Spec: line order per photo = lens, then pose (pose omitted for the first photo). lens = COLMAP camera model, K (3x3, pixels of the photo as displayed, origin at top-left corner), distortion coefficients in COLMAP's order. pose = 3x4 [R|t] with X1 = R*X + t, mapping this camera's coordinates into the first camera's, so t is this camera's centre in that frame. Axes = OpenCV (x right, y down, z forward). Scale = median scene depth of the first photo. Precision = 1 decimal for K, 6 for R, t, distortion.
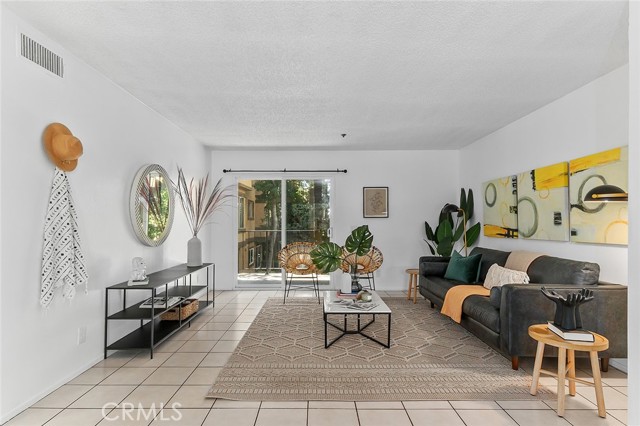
lens RADIAL K [[339.9, 0, 318.5], [0, 339.9, 225.4], [0, 0, 1]] dist [0.005160, 0.000473]
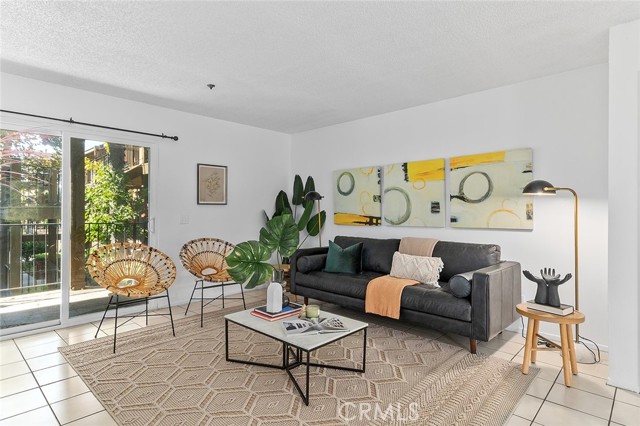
lens RADIAL K [[345.2, 0, 320.0], [0, 345.2, 213.0], [0, 0, 1]] dist [0.014211, -0.000428]
pose [[0.693775, -0.003716, 0.720182, -0.356363], [0.004872, 0.999988, 0.000466, -0.003682], [-0.720175, 0.003185, 0.693785, 0.429260]]
